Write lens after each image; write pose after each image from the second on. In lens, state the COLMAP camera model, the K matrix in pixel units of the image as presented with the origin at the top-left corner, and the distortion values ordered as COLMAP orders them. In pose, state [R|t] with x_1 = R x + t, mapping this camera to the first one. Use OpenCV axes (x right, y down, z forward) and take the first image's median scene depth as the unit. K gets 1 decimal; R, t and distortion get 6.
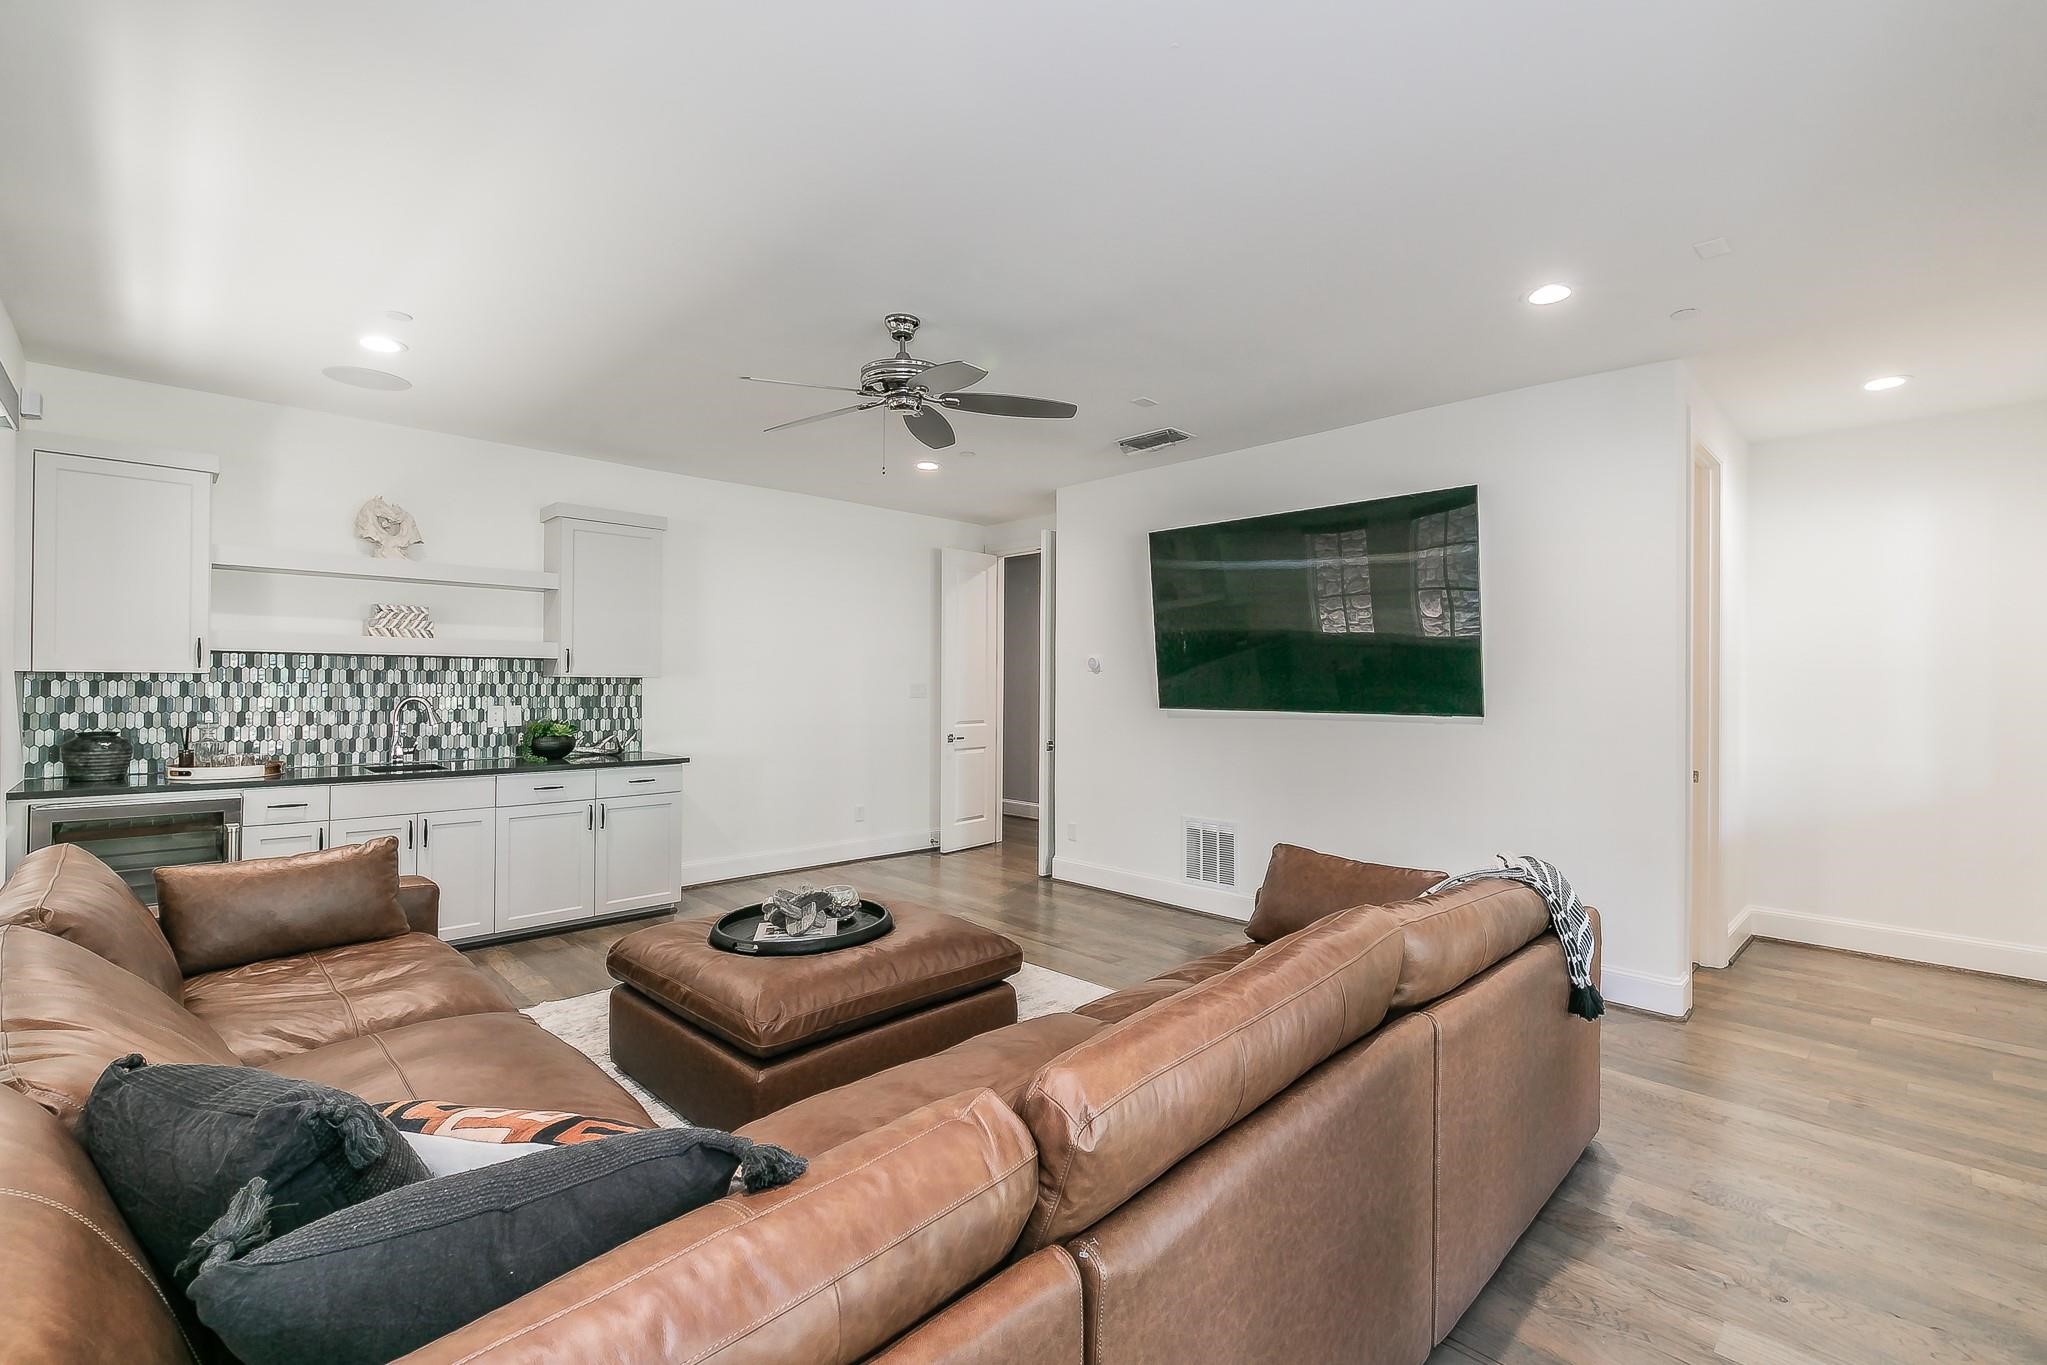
lens RADIAL K [[892.8, 0, 1023.5], [0, 892.8, 682.5], [0, 0, 1]] dist [0.040812, 0.000012]
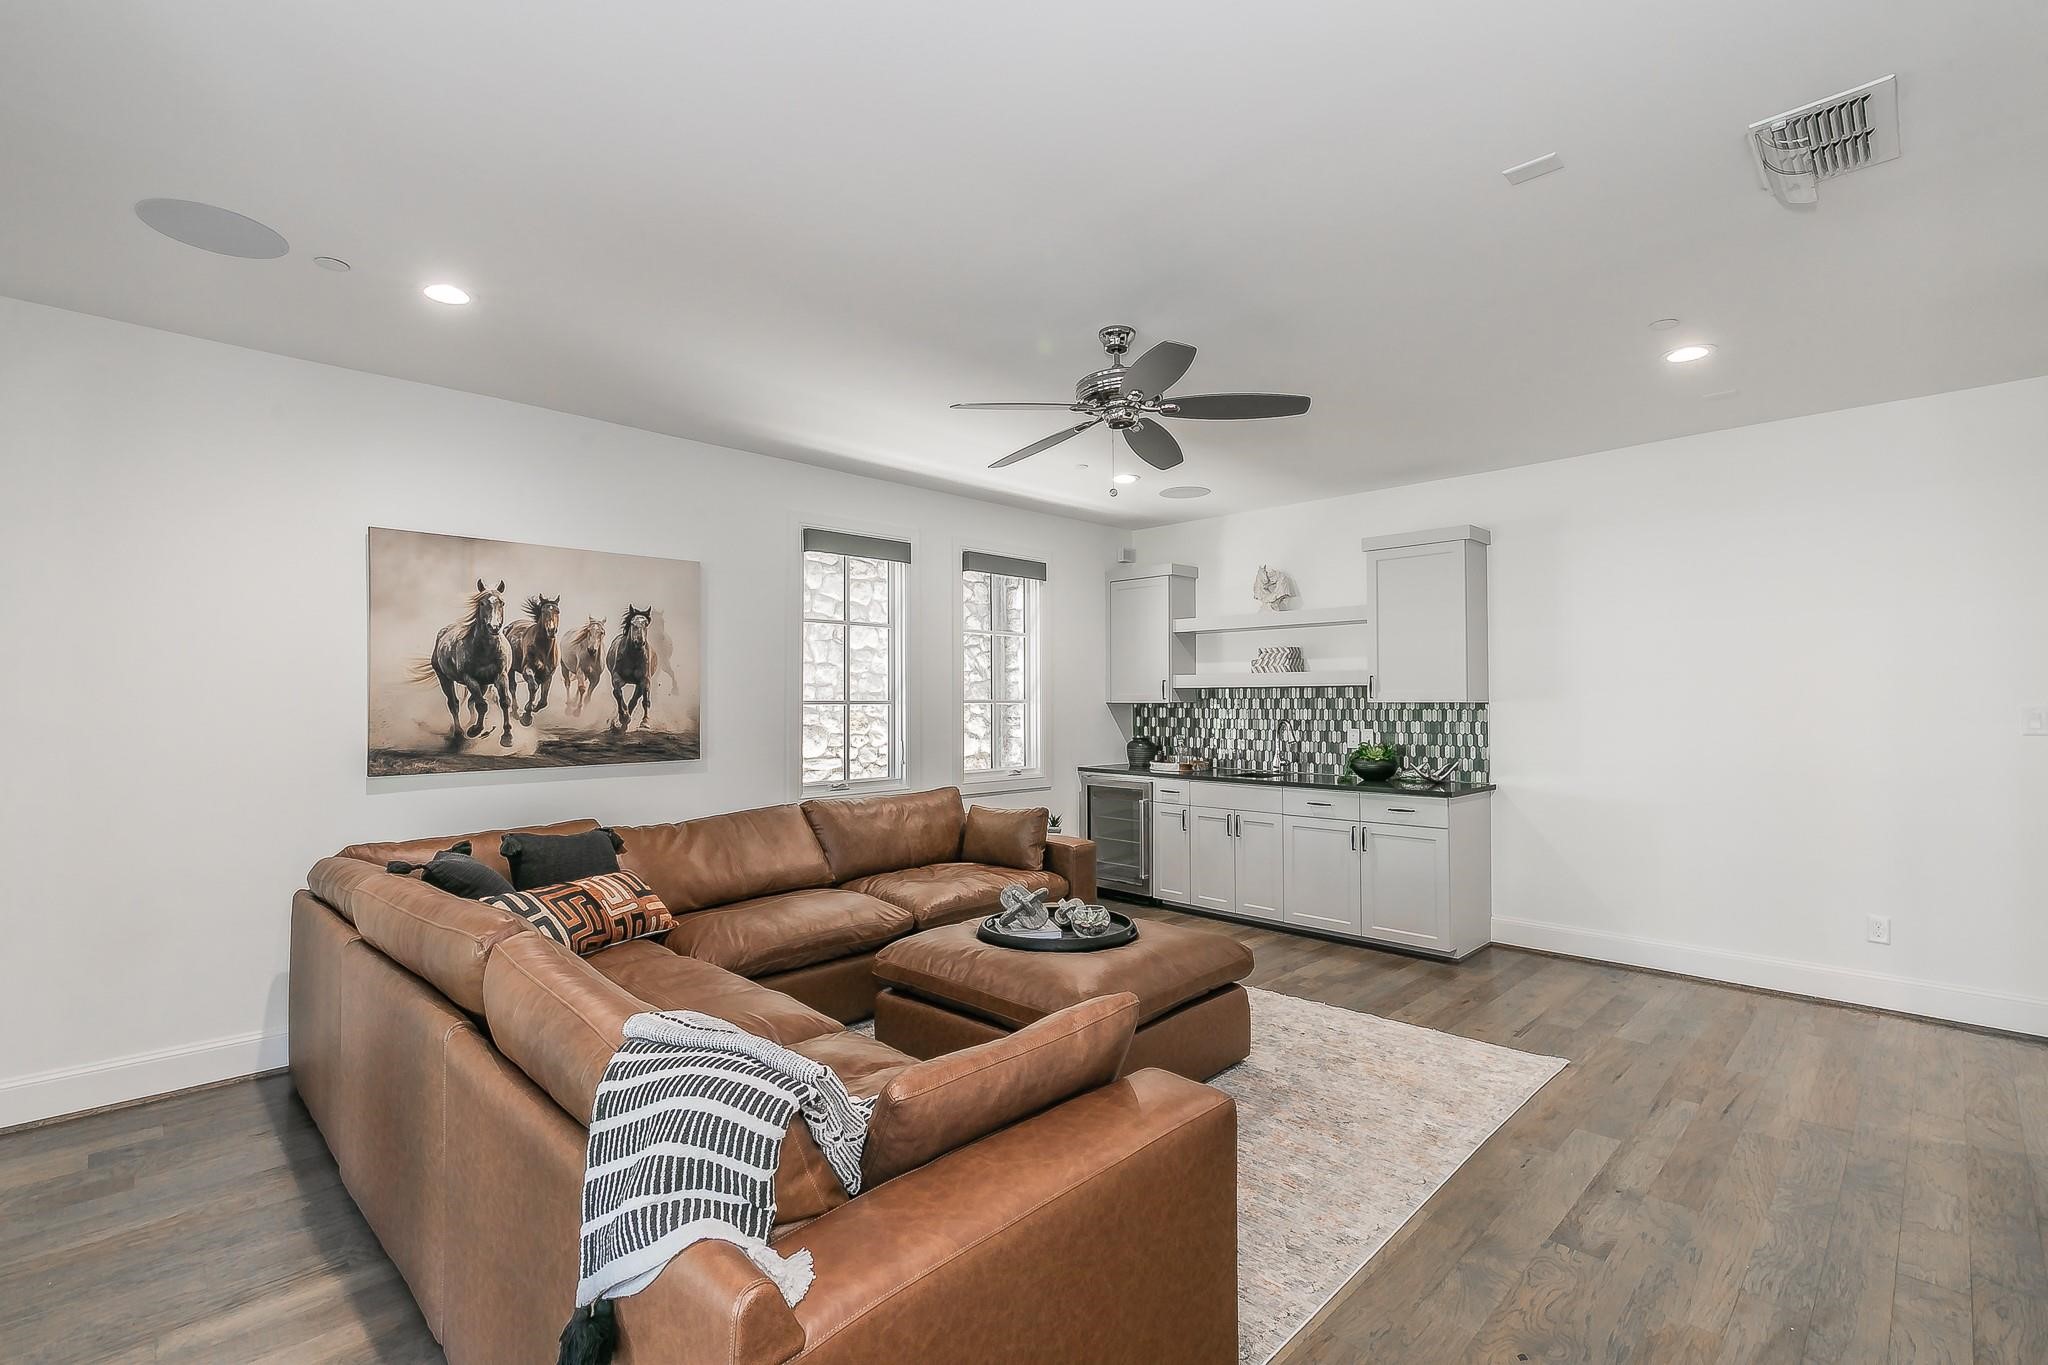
lens RADIAL K [[916.5, 0, 1024.0], [0, 916.5, 682.5], [0, 0, 1]] dist [-0.000081, 0.000091]
pose [[0.015264, -0.030752, -0.999410, 0.584335], [0.003198, 0.999523, -0.030707, 0.002170], [0.999878, -0.002727, 0.015355, 0.624778]]
